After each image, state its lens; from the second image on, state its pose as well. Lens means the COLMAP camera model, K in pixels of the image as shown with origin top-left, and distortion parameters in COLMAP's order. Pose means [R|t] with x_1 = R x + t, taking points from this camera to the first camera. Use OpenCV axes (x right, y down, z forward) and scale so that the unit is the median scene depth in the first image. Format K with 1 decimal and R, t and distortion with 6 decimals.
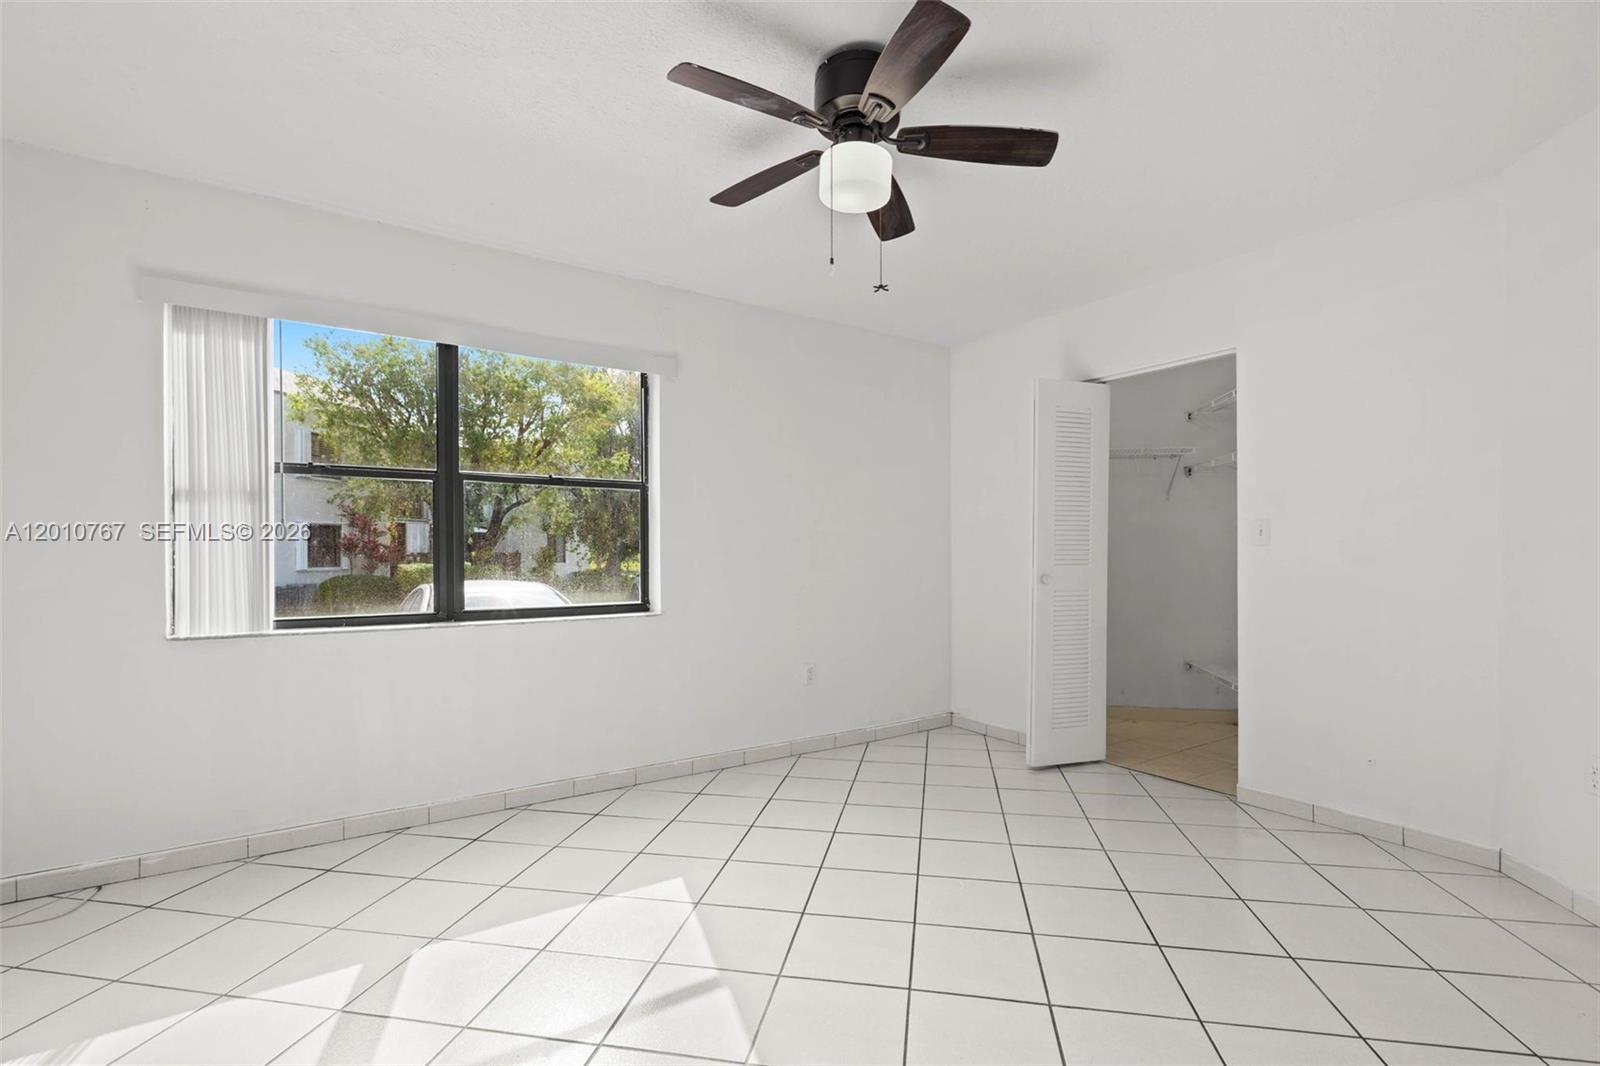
lens RADIAL K [[731.8, 0, 802.6], [0, 731.8, 554.0], [0, 0, 1]] dist [-0.002678, 0.000250]
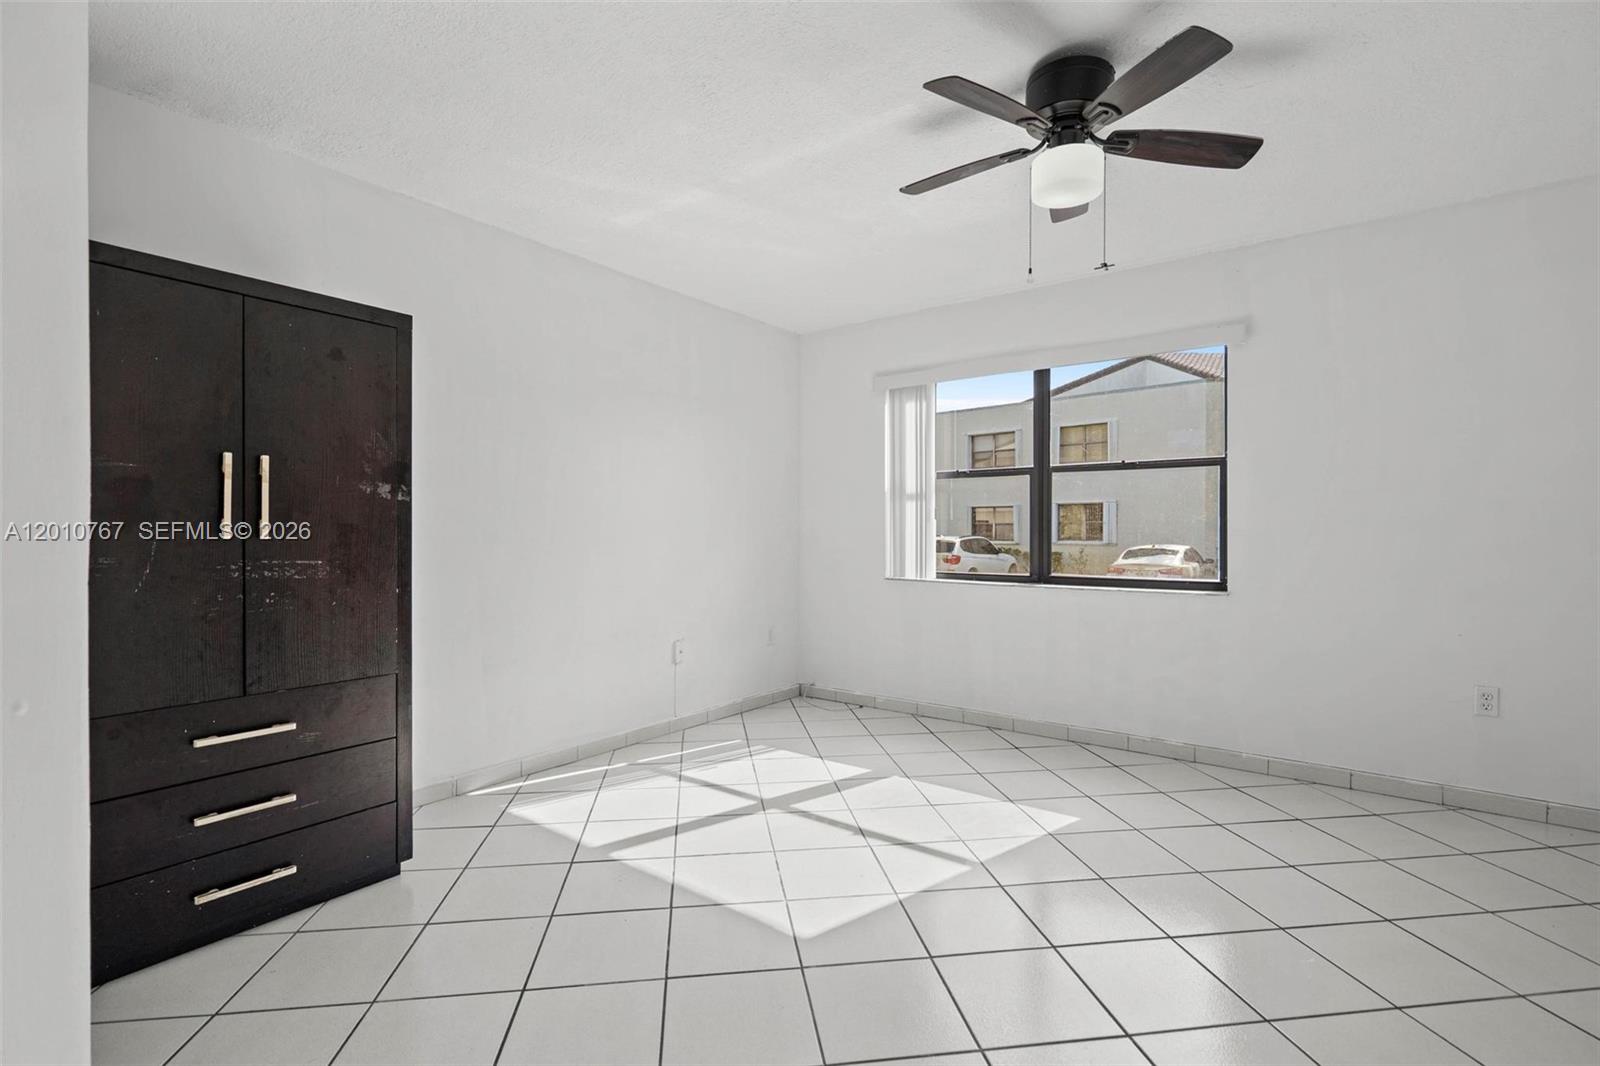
lens RADIAL K [[731.5, 0, 800.0], [0, 731.5, 533.0], [0, 0, 1]] dist [0.001705, 0.000344]
pose [[0.317105, 0.003647, -0.948384, 0.609867], [-0.000055, 0.999993, 0.003827, -0.001639], [0.948391, -0.001162, 0.317102, 0.189135]]
